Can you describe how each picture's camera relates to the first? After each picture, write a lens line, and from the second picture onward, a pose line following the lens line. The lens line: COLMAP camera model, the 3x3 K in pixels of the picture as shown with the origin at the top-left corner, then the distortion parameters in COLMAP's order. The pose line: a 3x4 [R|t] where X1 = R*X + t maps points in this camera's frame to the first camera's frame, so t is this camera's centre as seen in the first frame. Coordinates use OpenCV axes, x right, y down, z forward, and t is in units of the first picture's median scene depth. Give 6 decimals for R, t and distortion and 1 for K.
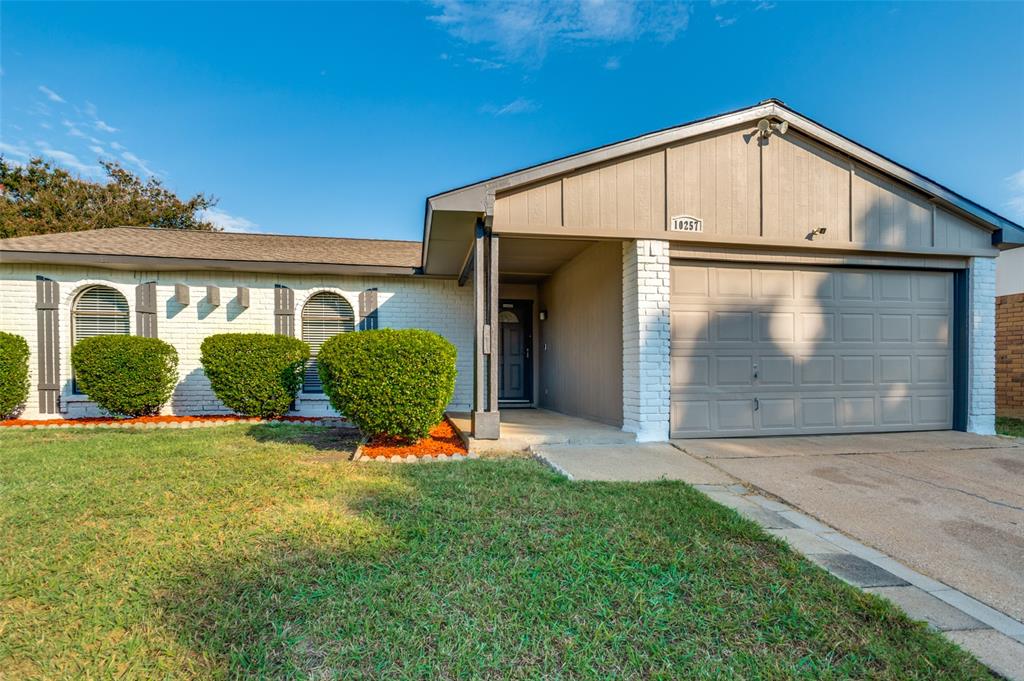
lens RADIAL K [[510.3, 0, 510.7], [0, 510.3, 373.5], [0, 0, 1]] dist [0.000028, 0.002215]
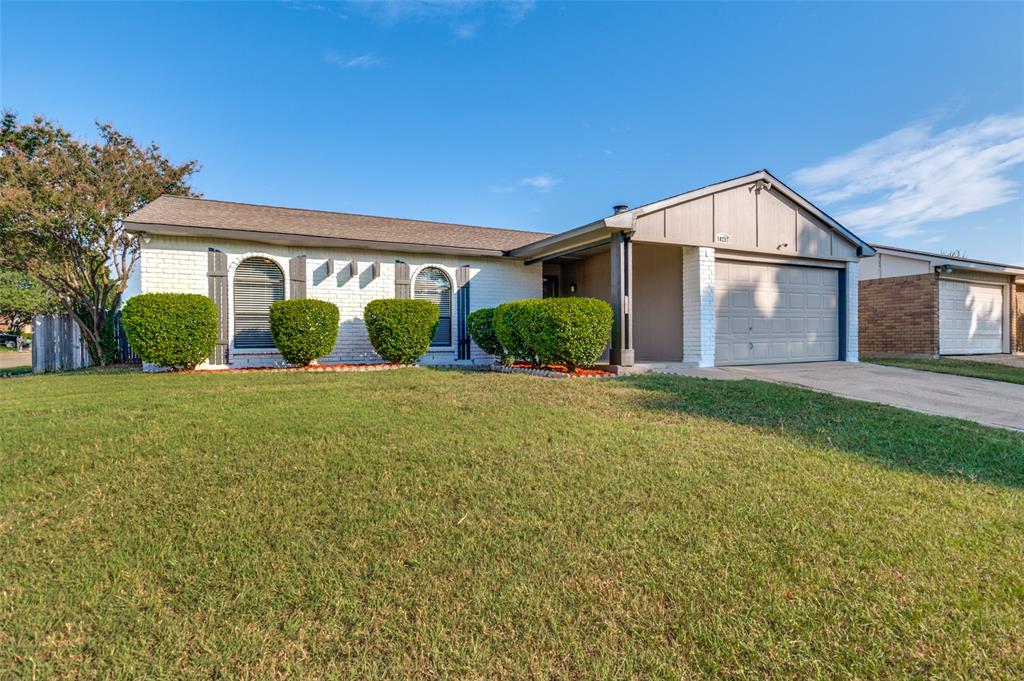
lens RADIAL K [[510.3, 0, 514.5], [0, 510.3, 335.7], [0, 0, 1]] dist [0.000028, 0.002215]
pose [[0.963323, -0.005691, 0.268284, -0.655091], [0.008760, 0.999909, -0.010245, 0.035046], [-0.268201, 0.012220, 0.963285, -0.373066]]
